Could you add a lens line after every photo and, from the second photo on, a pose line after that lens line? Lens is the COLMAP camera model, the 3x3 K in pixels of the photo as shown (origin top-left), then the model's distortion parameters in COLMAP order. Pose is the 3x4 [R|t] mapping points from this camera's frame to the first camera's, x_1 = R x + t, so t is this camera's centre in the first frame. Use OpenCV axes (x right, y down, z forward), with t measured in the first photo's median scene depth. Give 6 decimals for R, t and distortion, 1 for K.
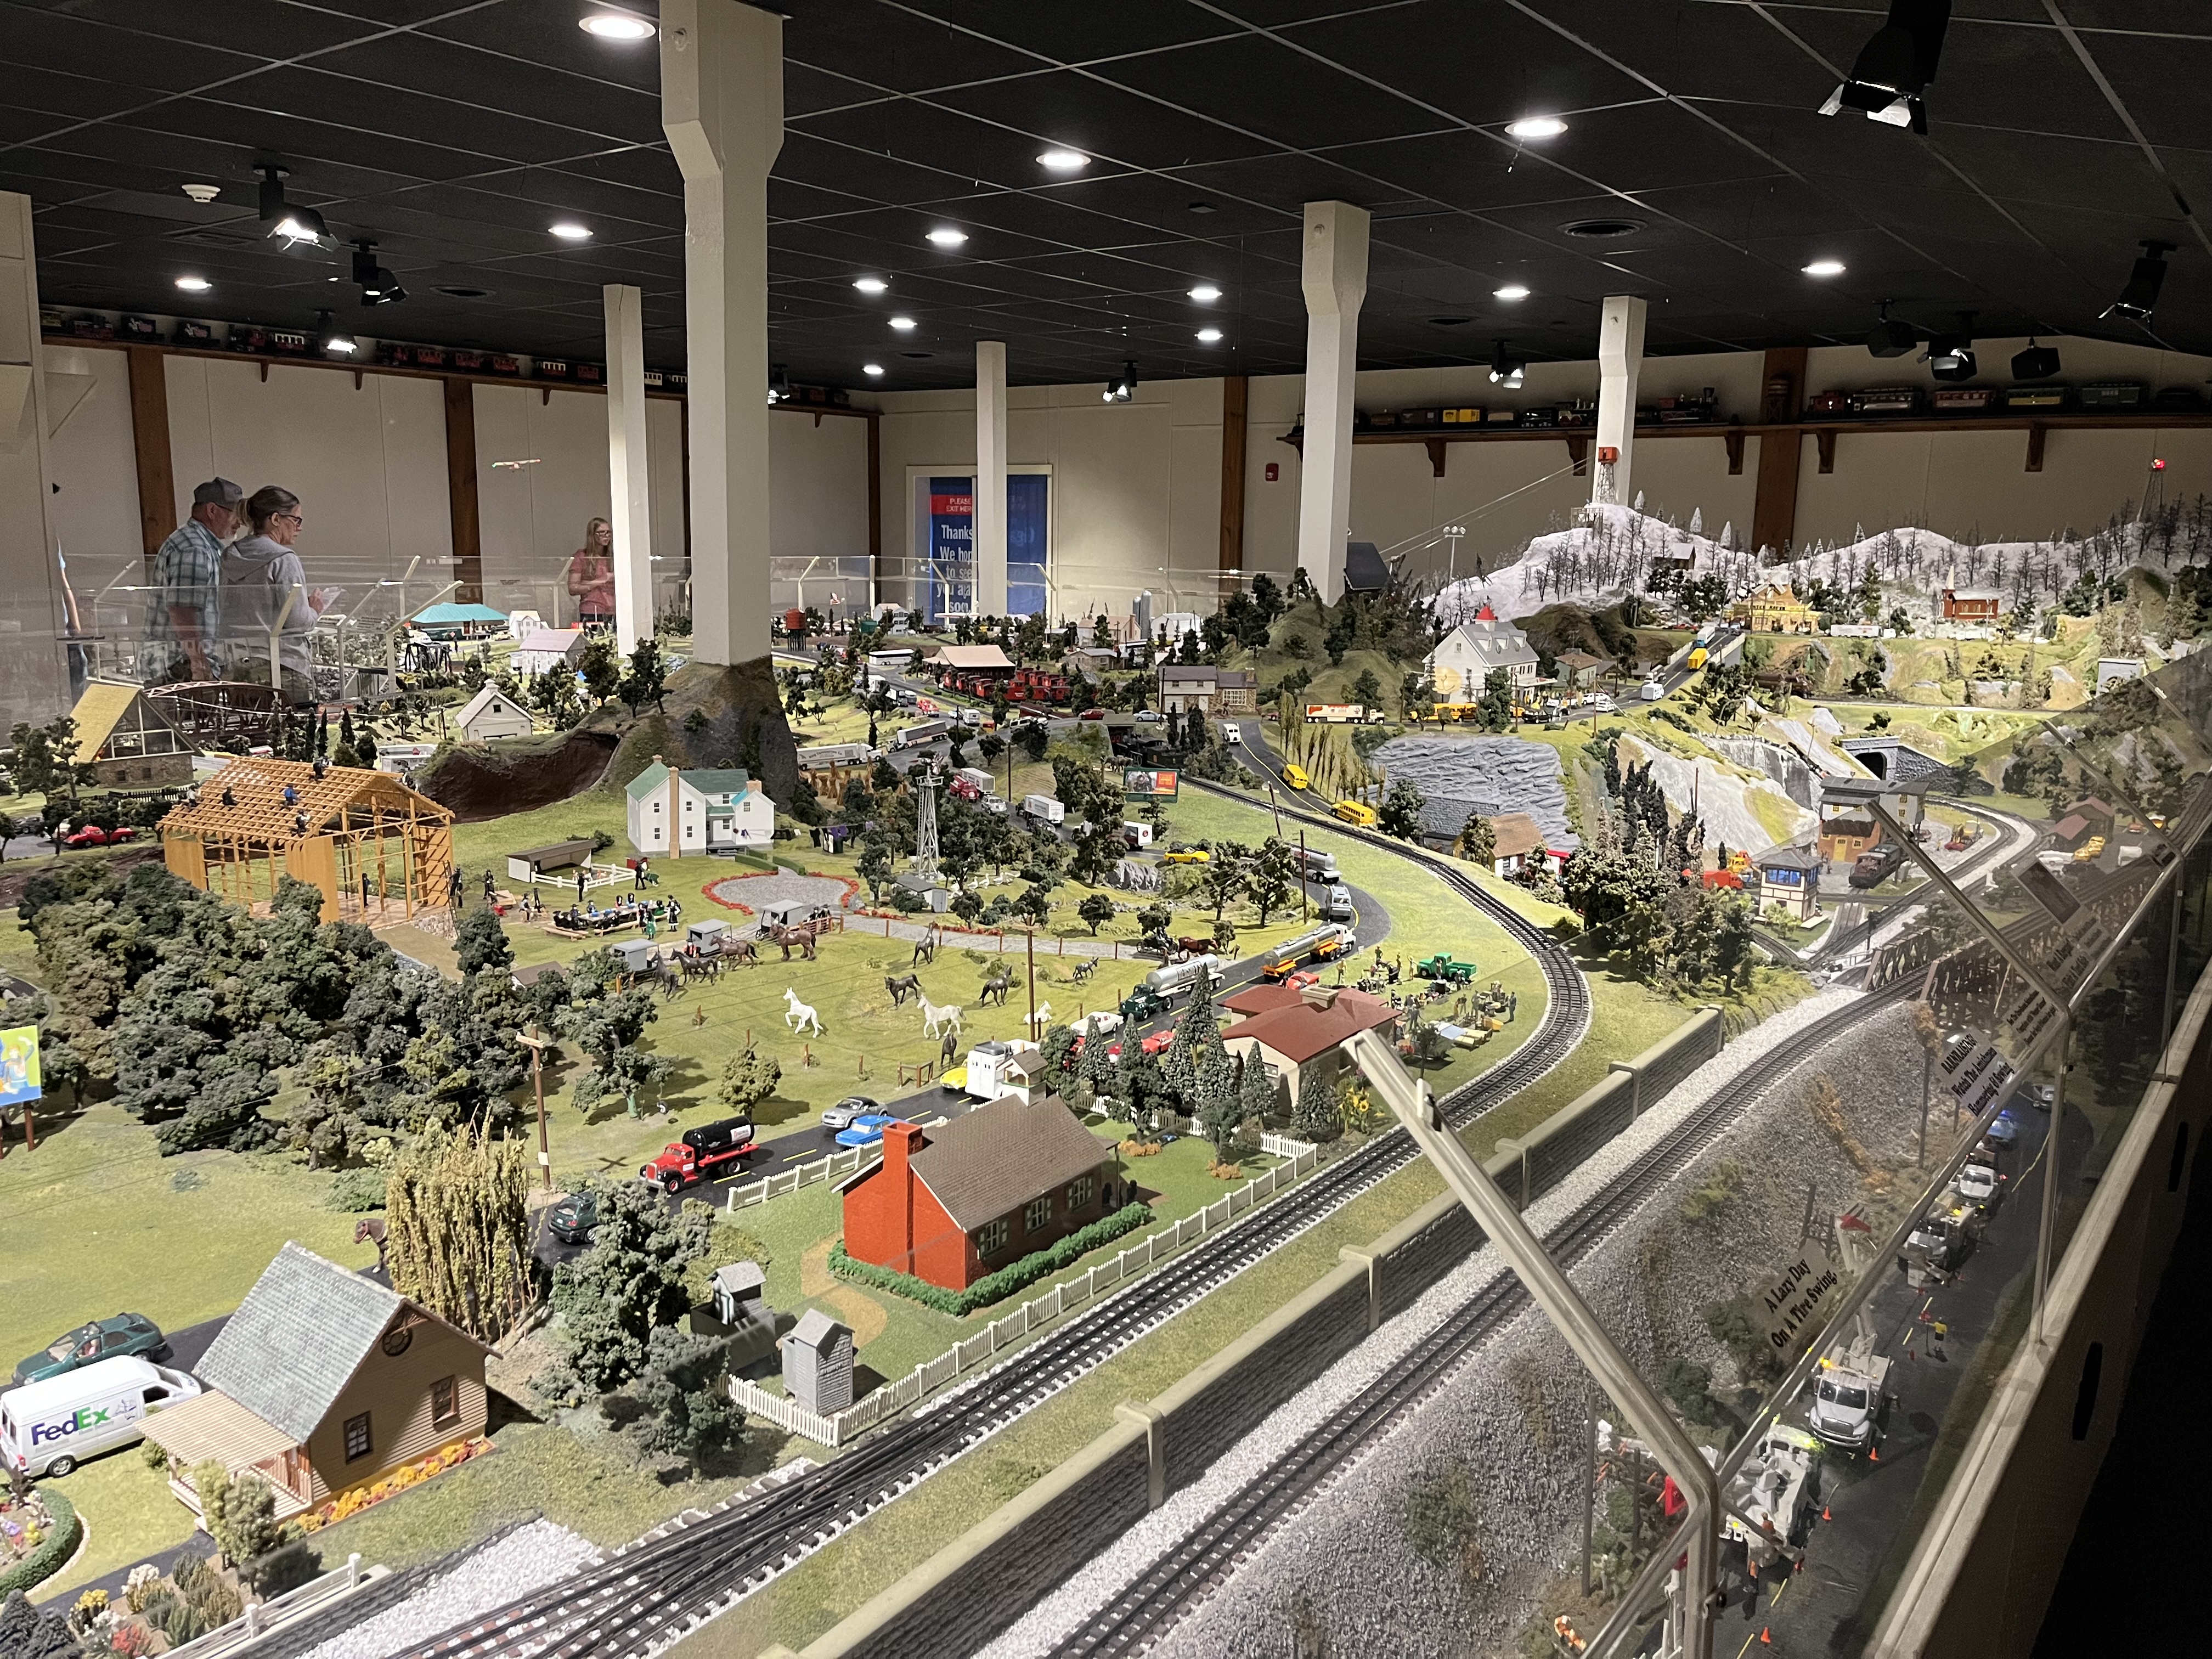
lens RADIAL K [[1671.4, 0, 1106.7], [0, 1671.4, 807.5], [0, 0, 1]] dist [0.058063, -0.082085]
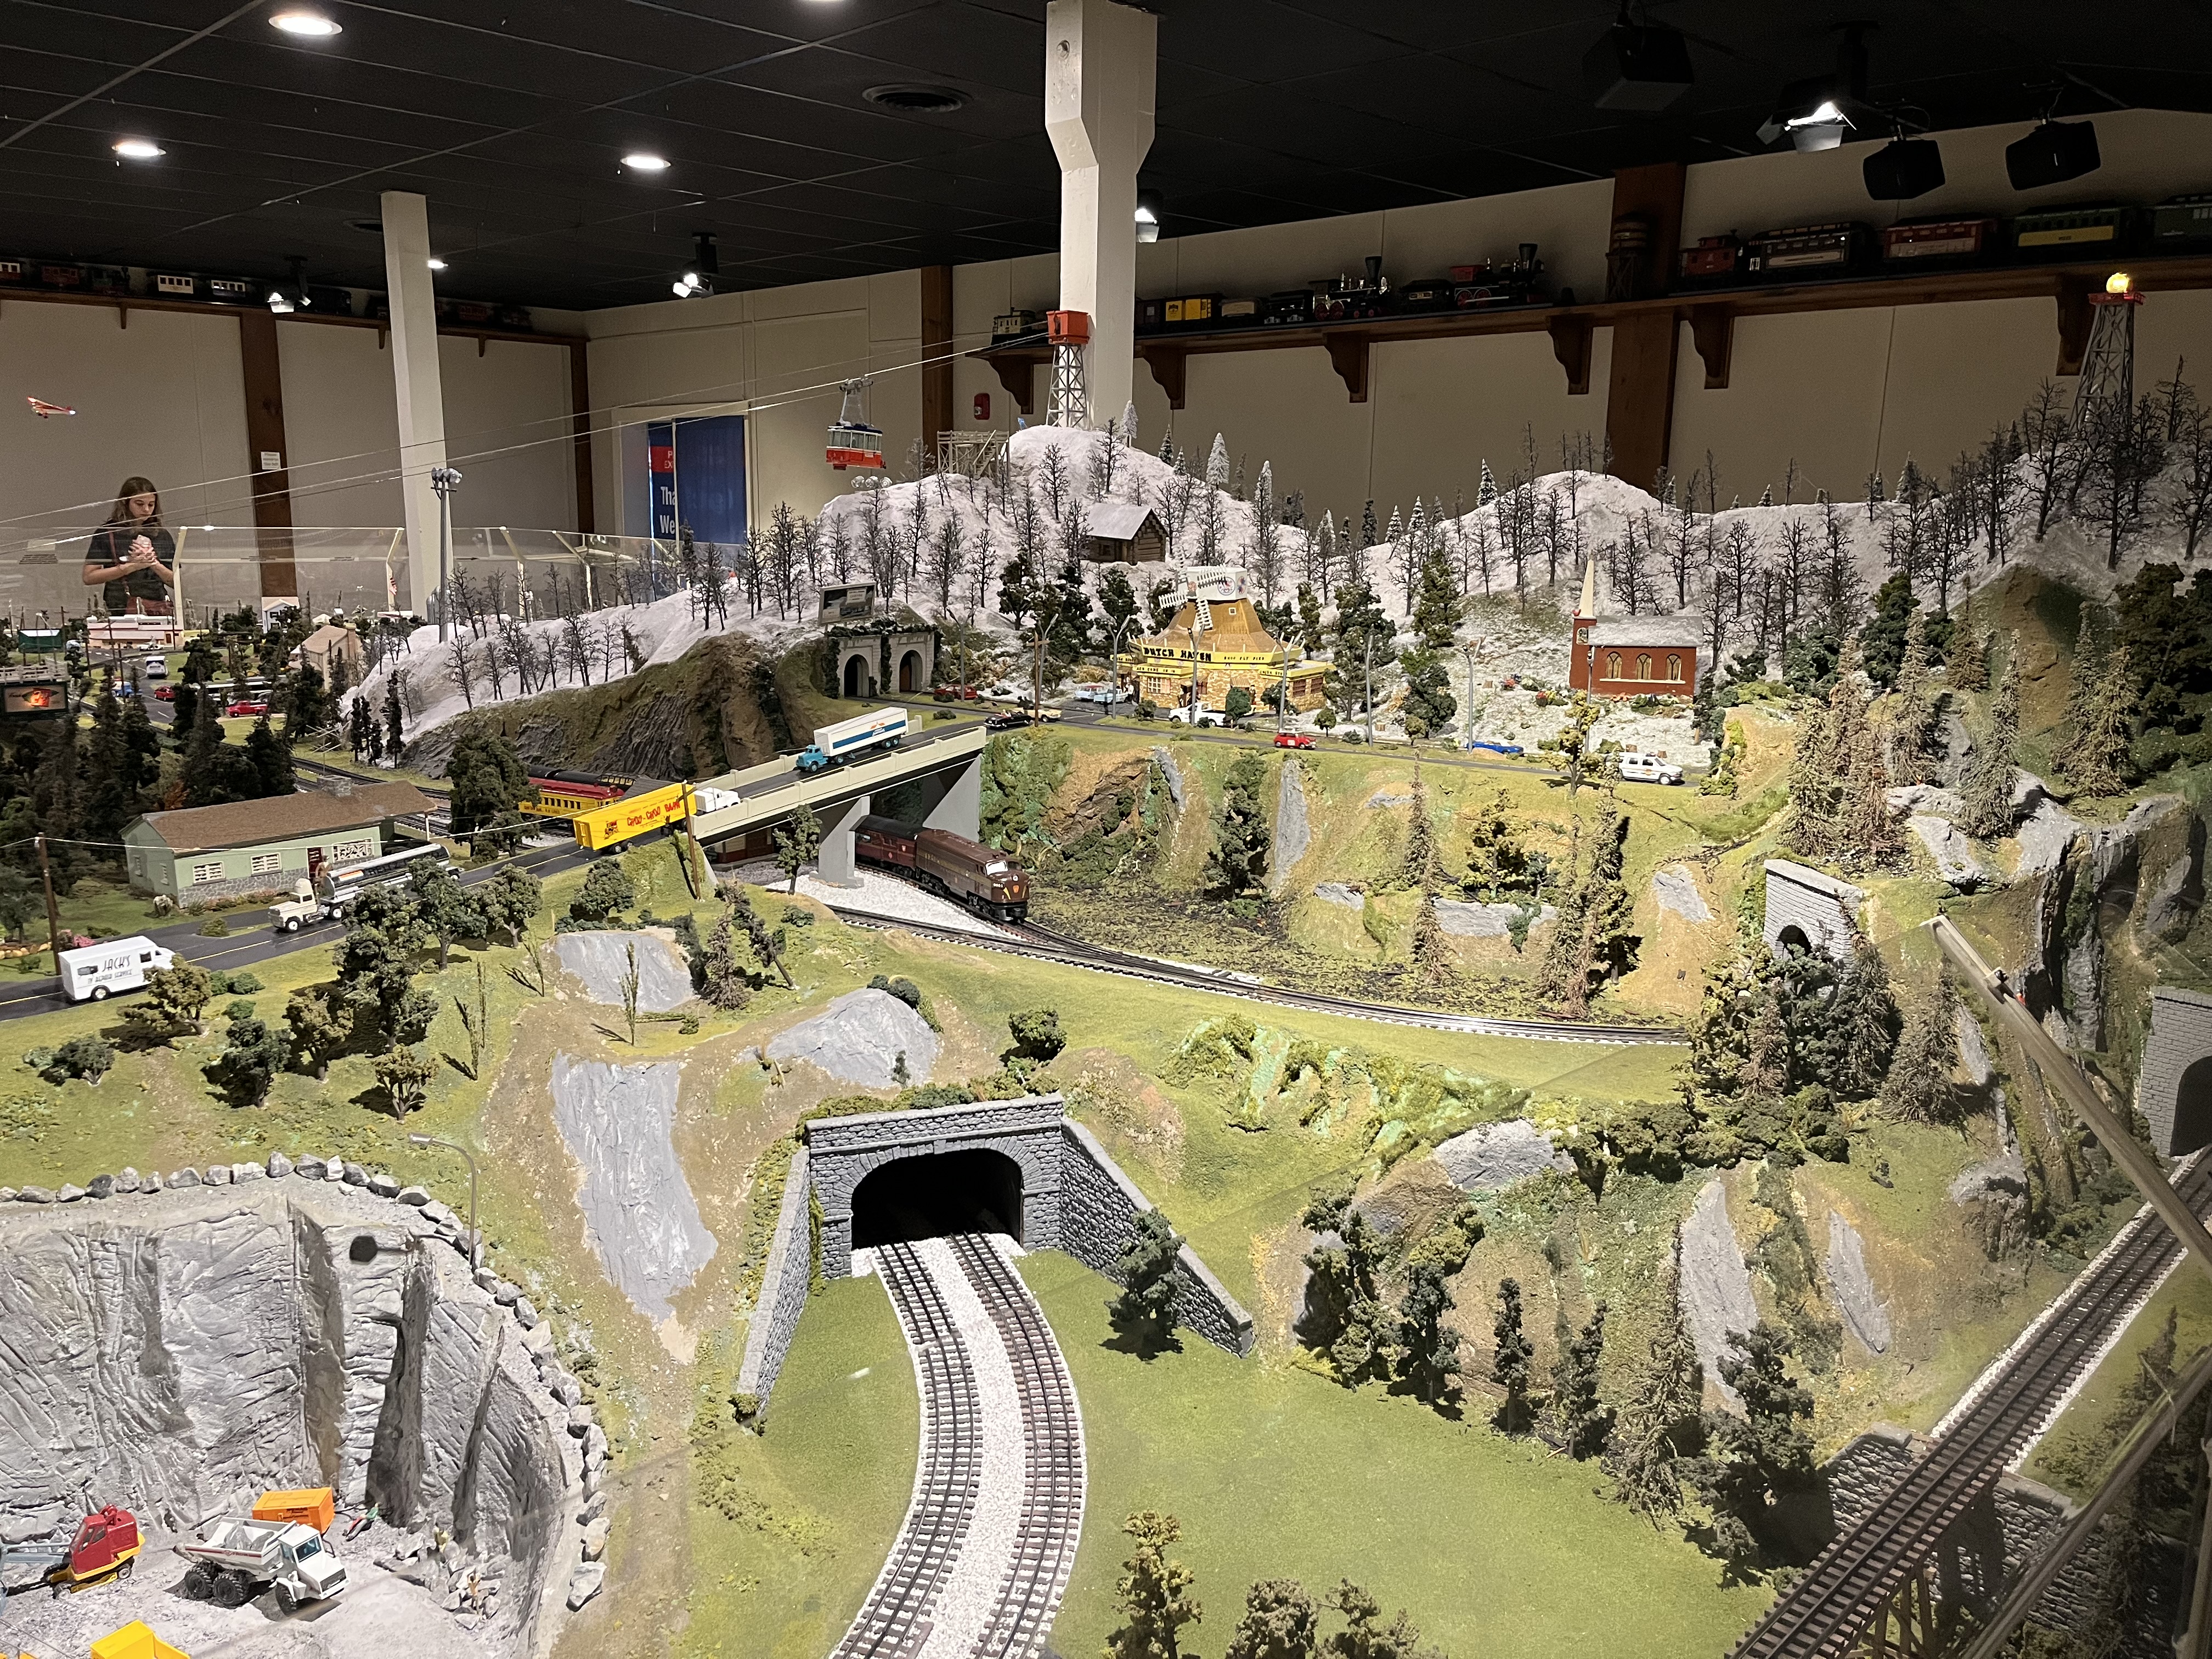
lens RADIAL K [[1671.4, 0, 1095.6], [0, 1671.4, 842.4], [0, 0, 1]] dist [0.058063, -0.082085]
pose [[0.990063, 0.029195, -0.137557, 0.352669], [-0.024325, 0.999021, 0.036953, -0.069965], [0.138502, -0.033239, 0.989804, 0.465137]]
